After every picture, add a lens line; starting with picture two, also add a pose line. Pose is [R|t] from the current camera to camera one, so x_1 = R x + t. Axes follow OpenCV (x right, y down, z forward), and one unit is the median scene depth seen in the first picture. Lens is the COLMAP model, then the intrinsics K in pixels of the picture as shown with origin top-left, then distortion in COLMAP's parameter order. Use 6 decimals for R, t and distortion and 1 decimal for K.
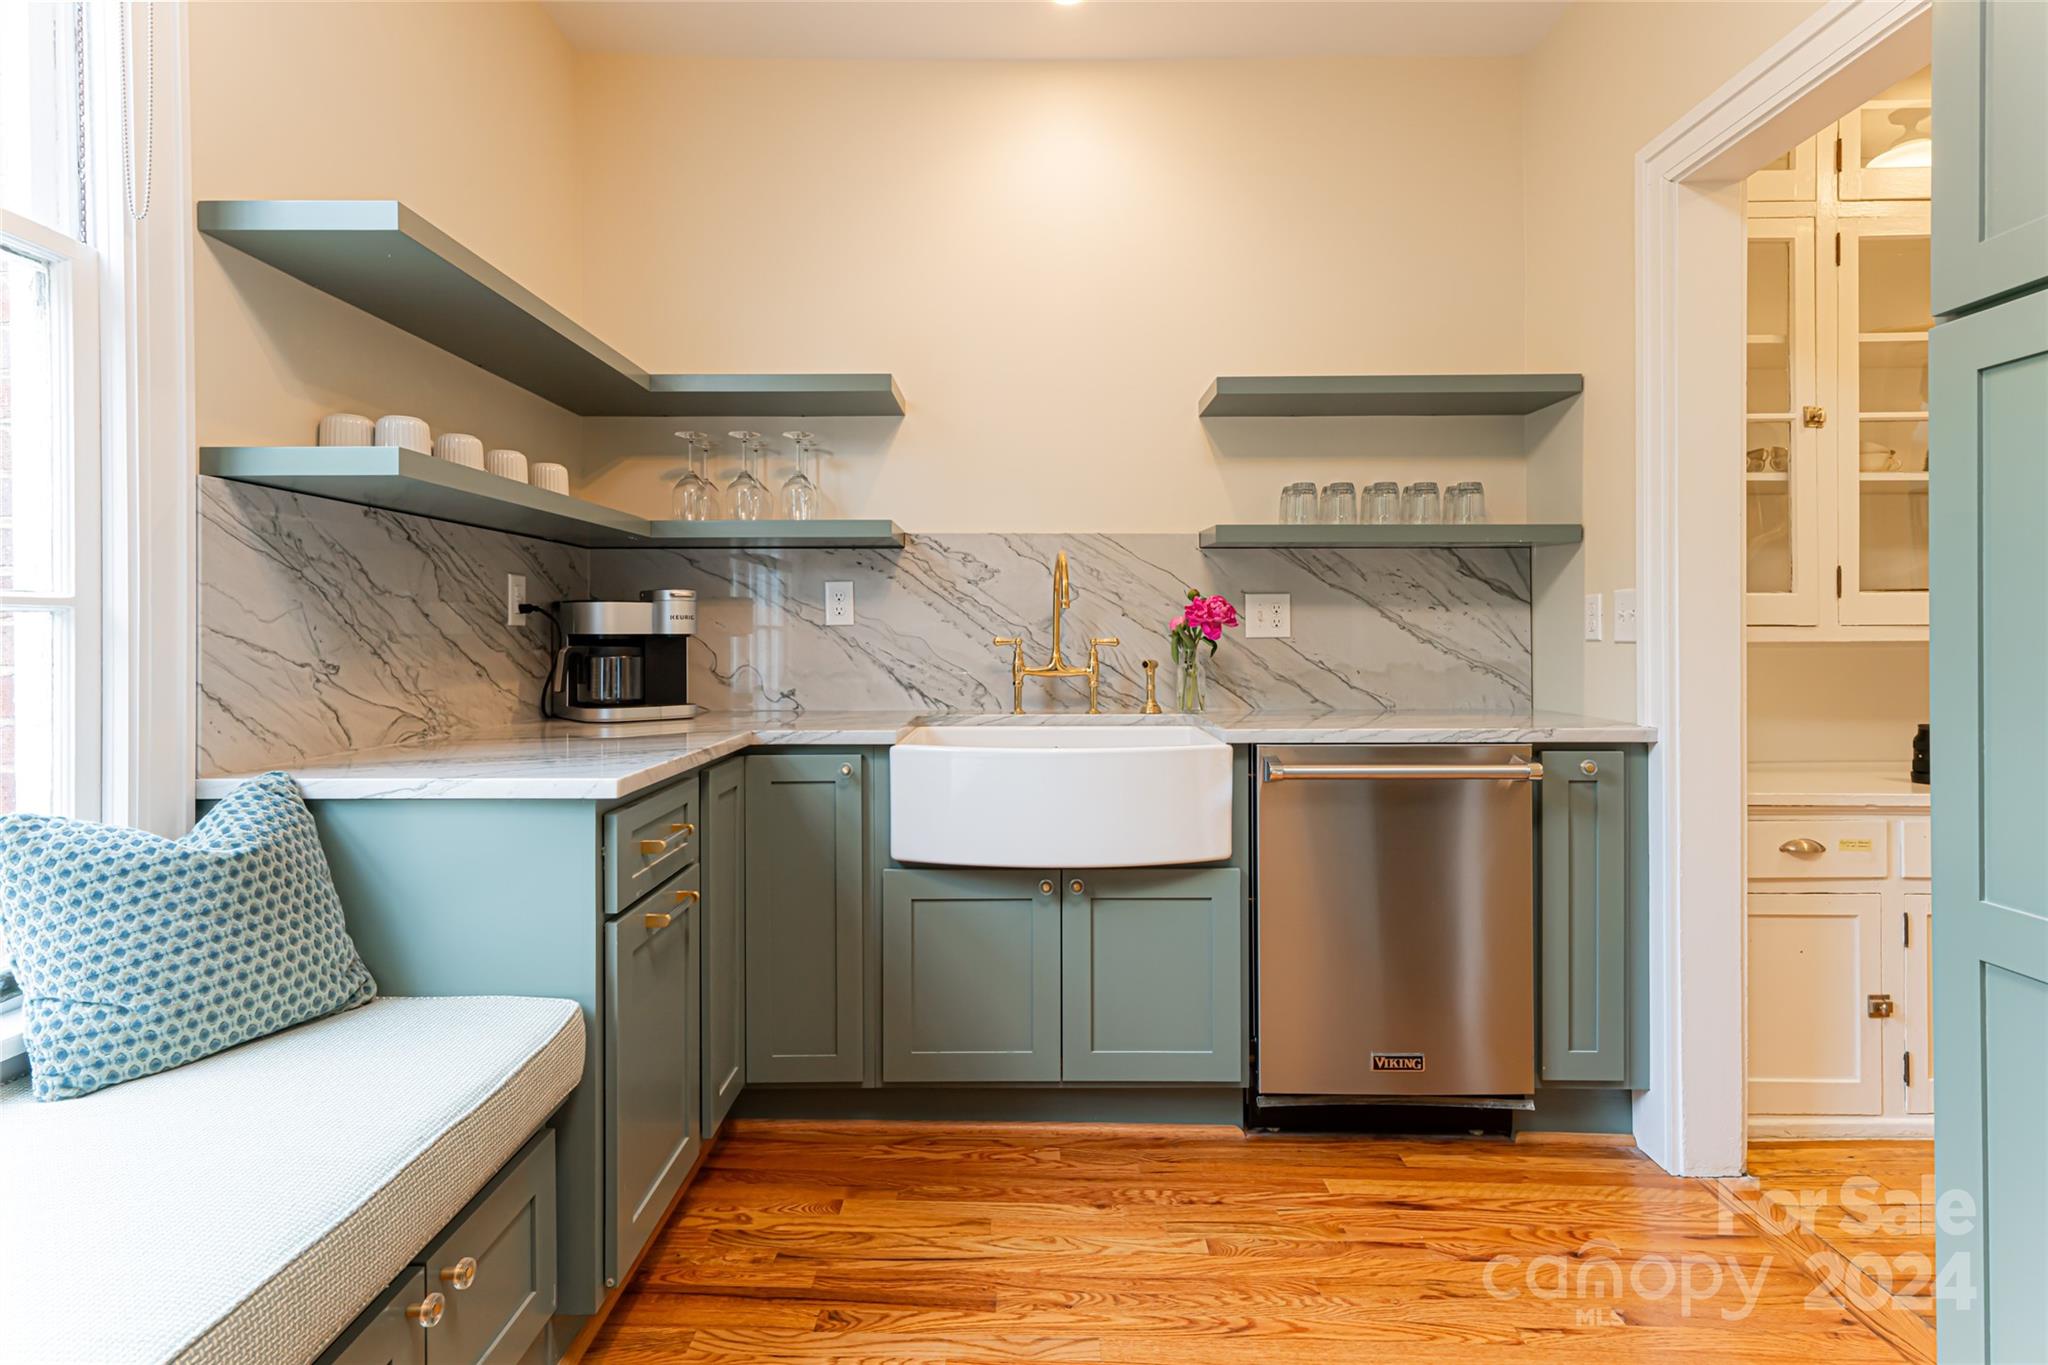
lens RADIAL K [[1057.3, 0, 1020.2], [0, 1057.3, 635.1], [0, 0, 1]] dist [0.004619, 0.001147]
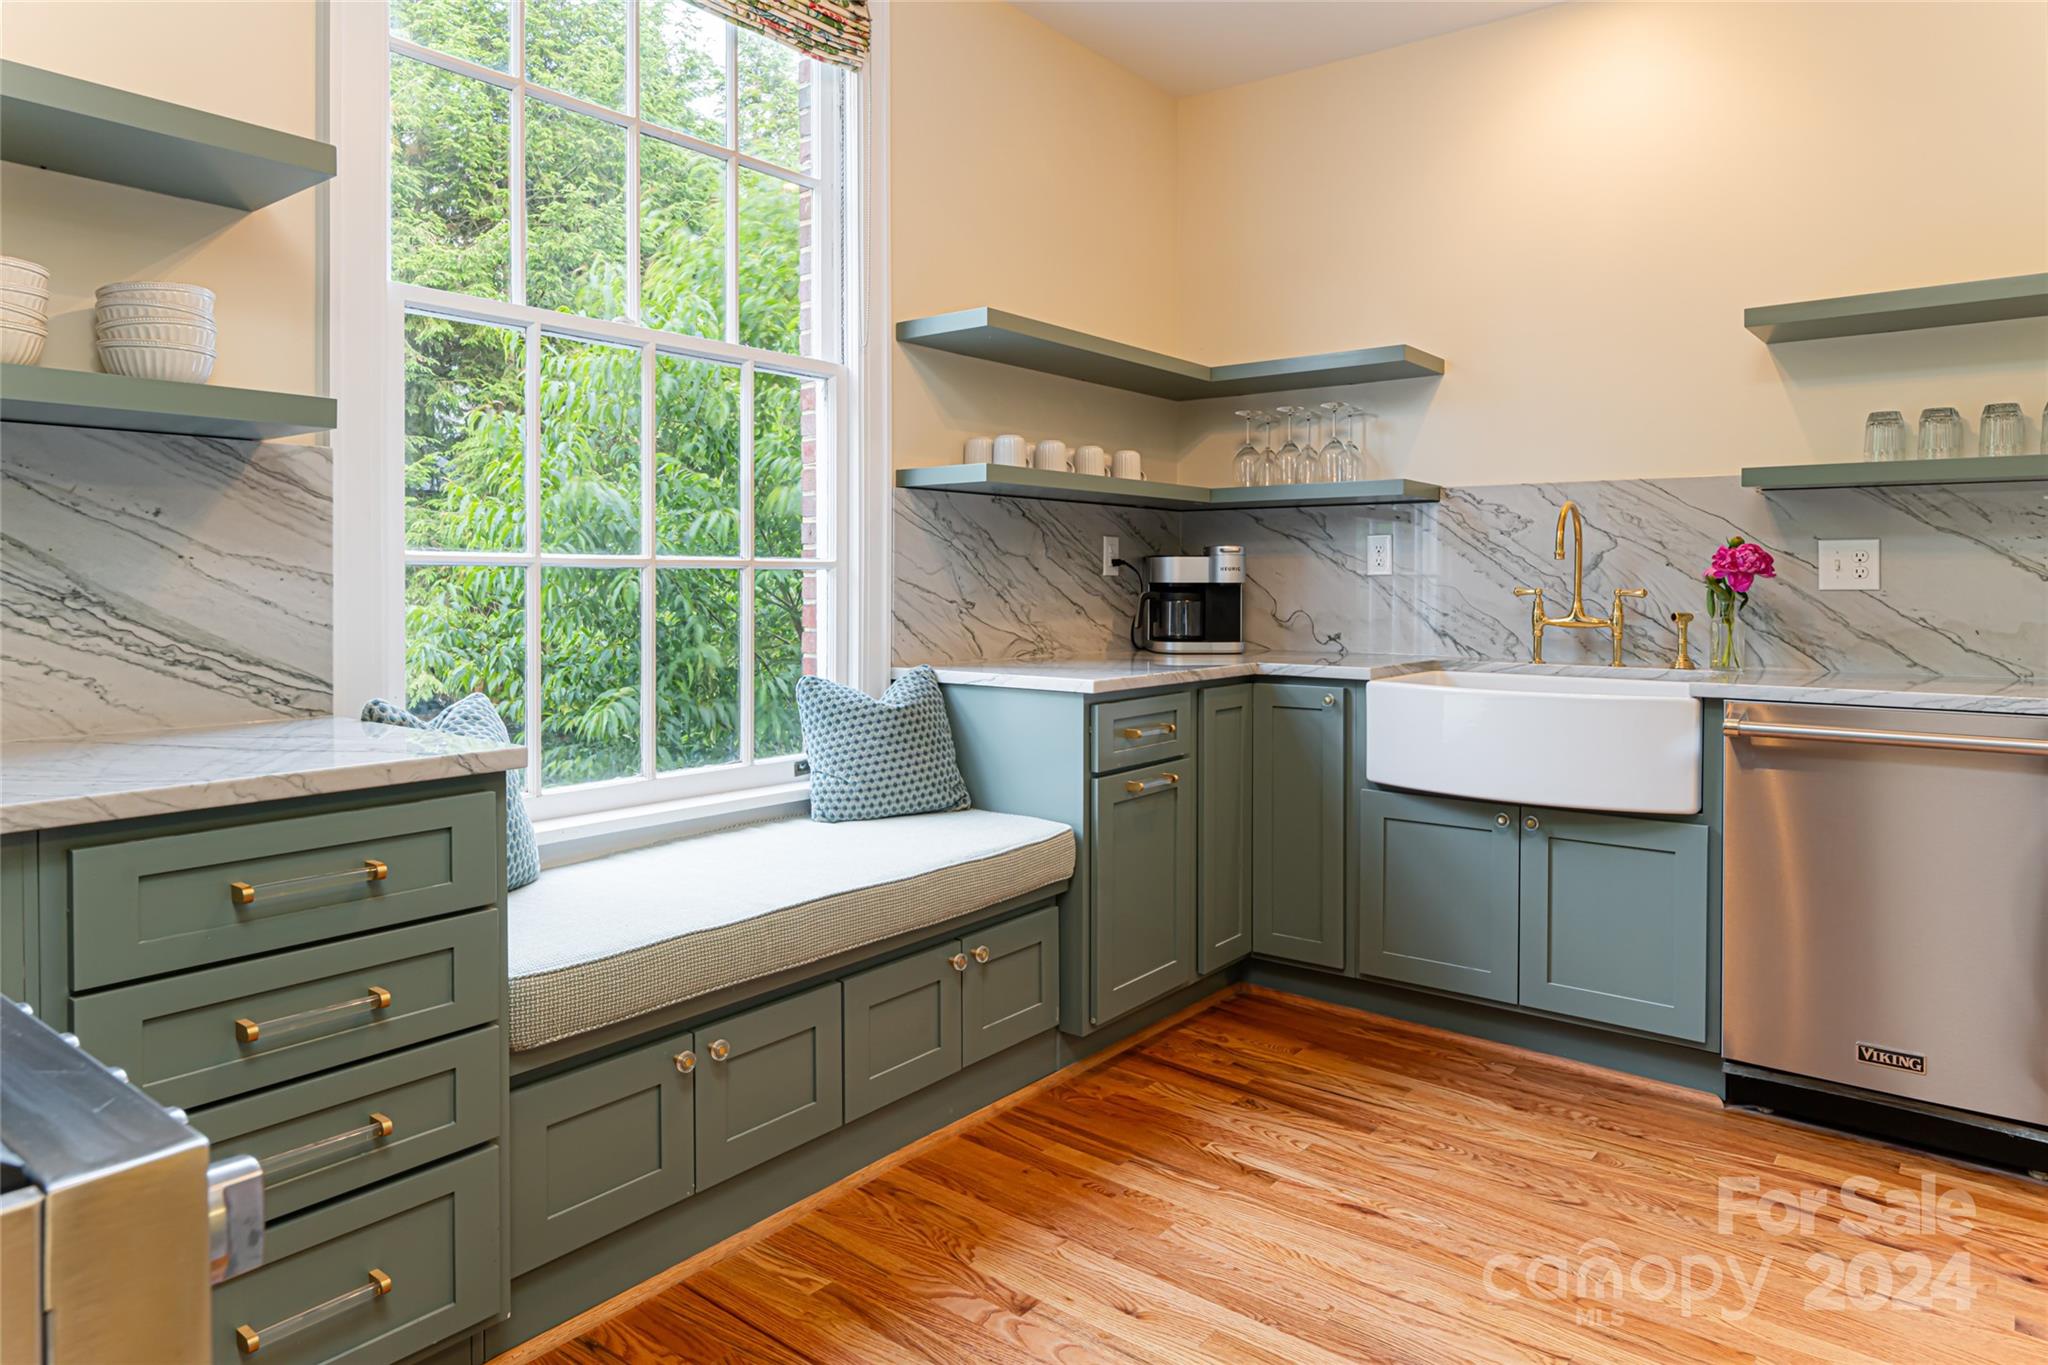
lens RADIAL K [[1283.2, 0, 1004.9], [0, 1283.2, 592.9], [0, 0, 1]] dist [-0.000067, 0.001211]
pose [[0.775847, 0.009175, -0.630855, 0.457067], [-0.004549, 0.999950, 0.008949, -0.001524], [0.630905, -0.004073, 0.775850, -0.331228]]
